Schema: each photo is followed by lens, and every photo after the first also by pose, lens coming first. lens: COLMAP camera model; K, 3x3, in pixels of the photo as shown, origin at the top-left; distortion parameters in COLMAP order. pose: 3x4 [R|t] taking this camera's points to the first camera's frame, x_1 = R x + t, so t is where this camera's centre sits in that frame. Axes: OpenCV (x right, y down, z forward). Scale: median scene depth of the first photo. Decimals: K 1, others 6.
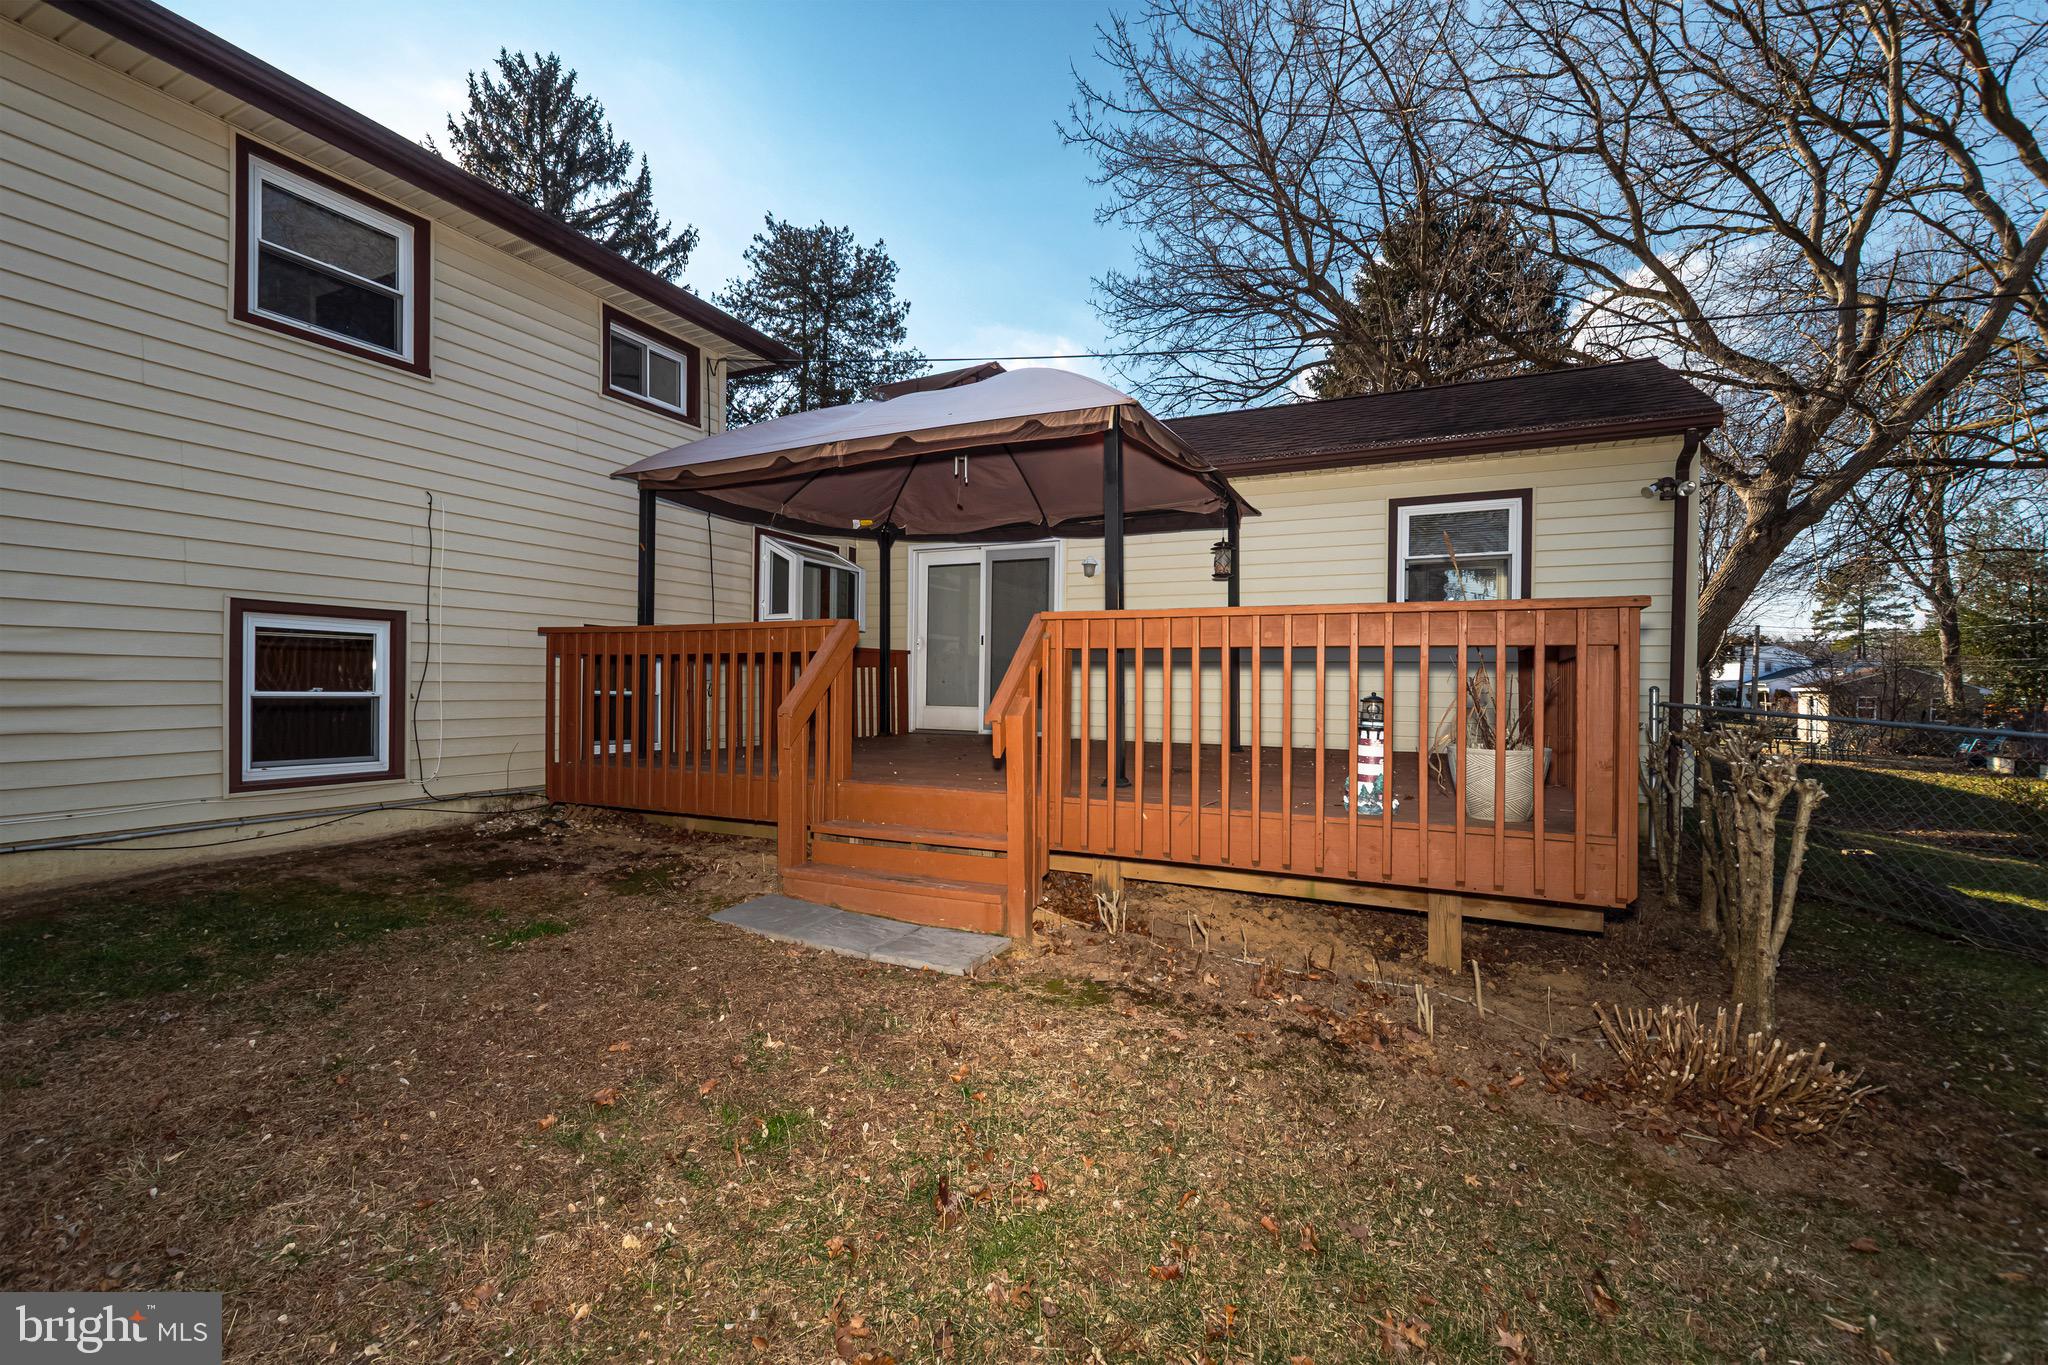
lens RADIAL K [[886.6, 0, 1018.8], [0, 886.6, 687.3], [0, 0, 1]] dist [0.000399, -0.000609]
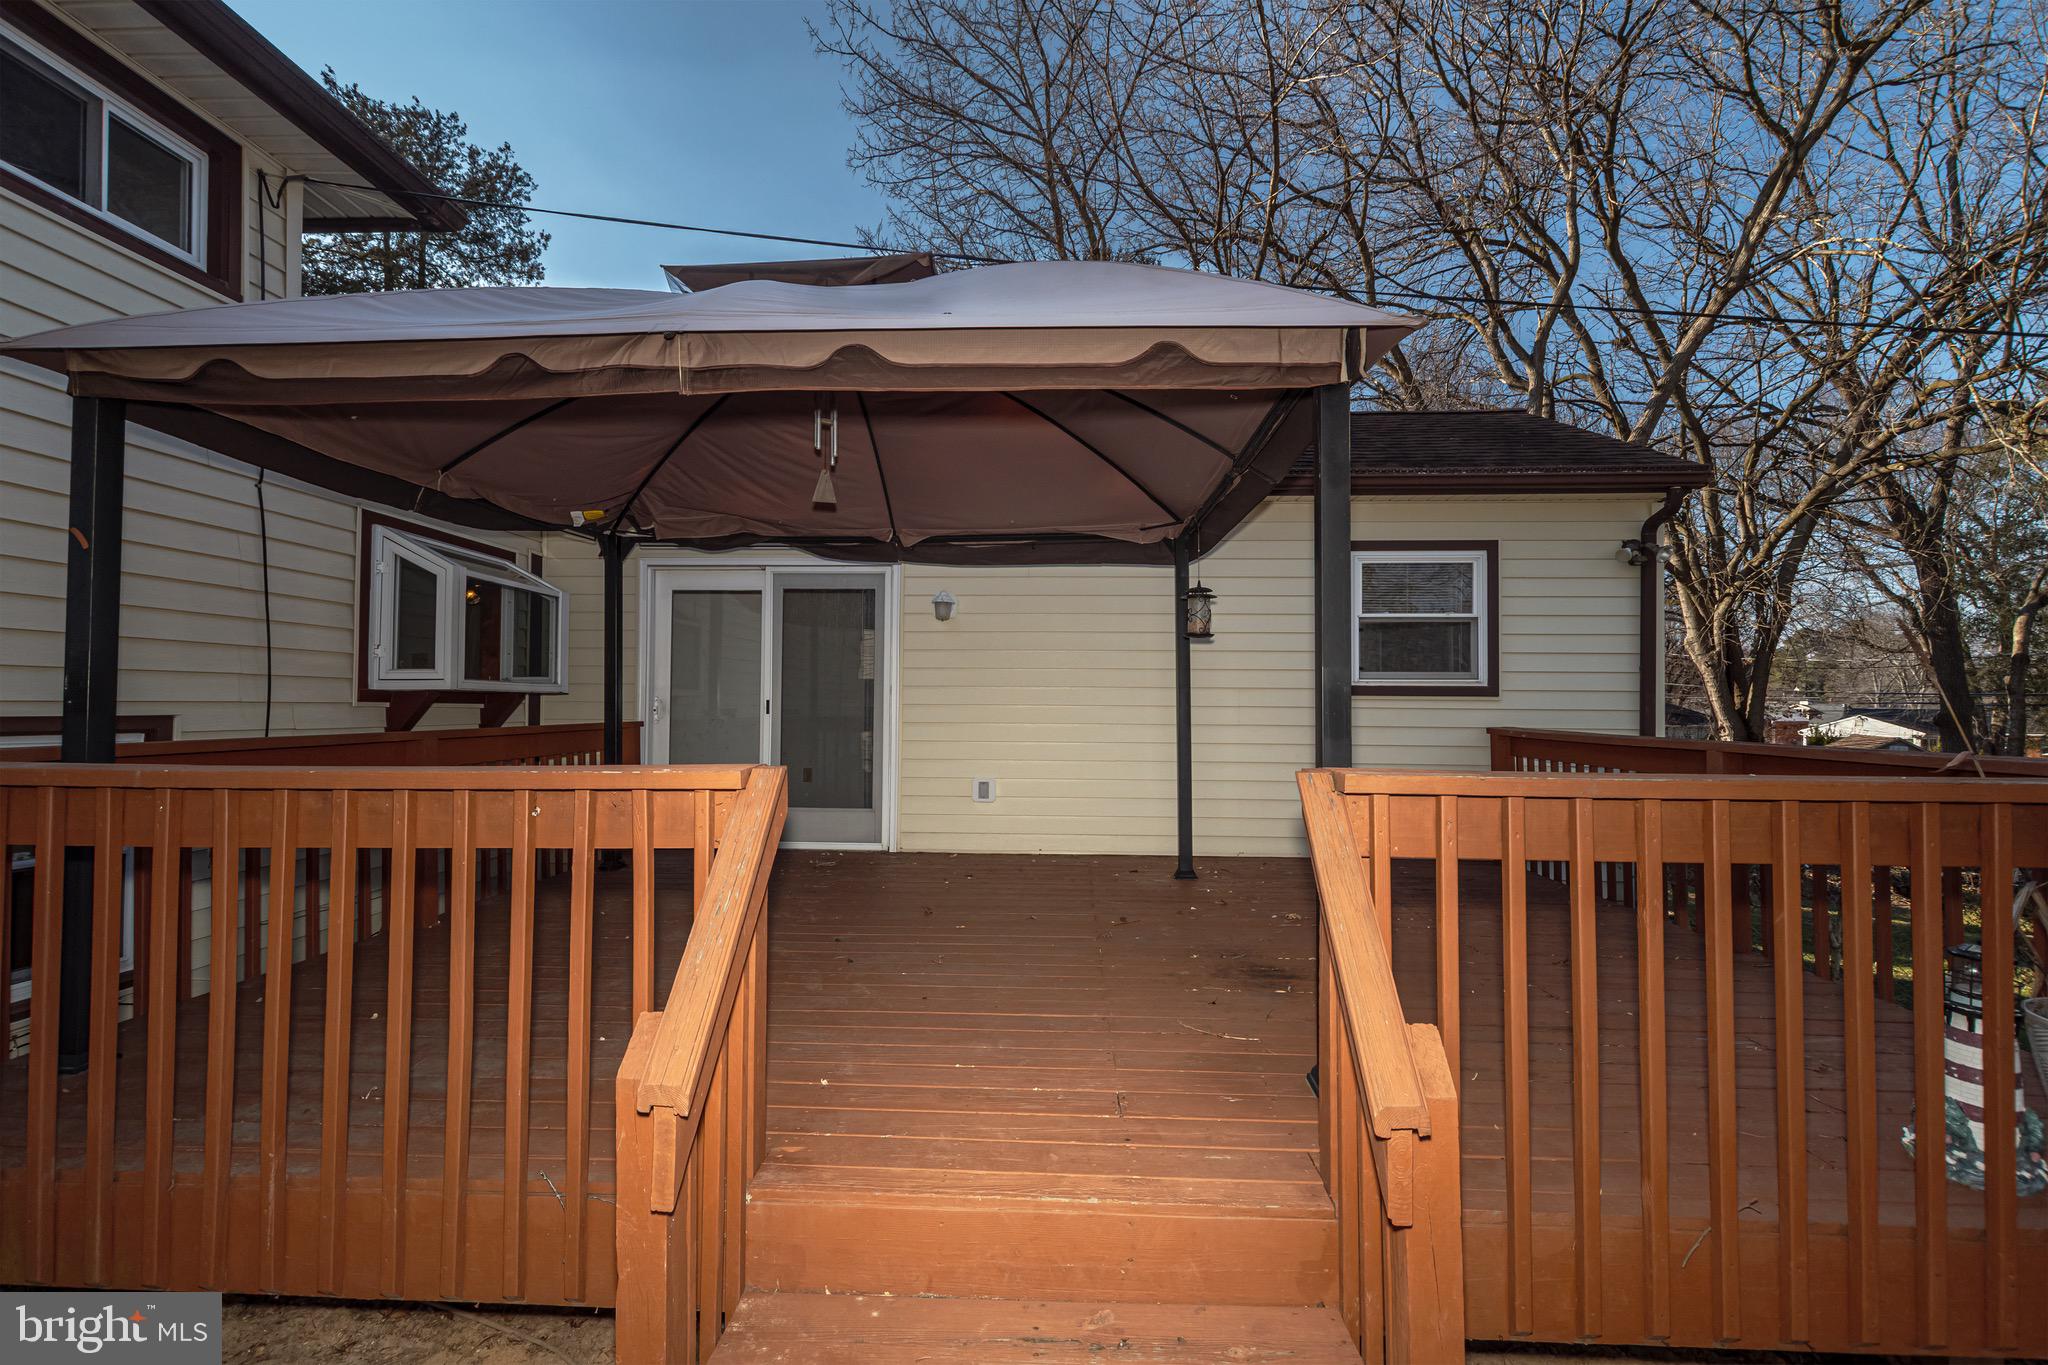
lens RADIAL K [[886.6, 0, 1018.8], [0, 886.6, 687.3], [0, 0, 1]] dist [0.000399, -0.000609]
pose [[0.916218, 0.002588, 0.400672, -0.166183], [0.004801, 0.999836, -0.017436, -0.068833], [-0.400652, 0.017899, 0.916055, 0.391333]]
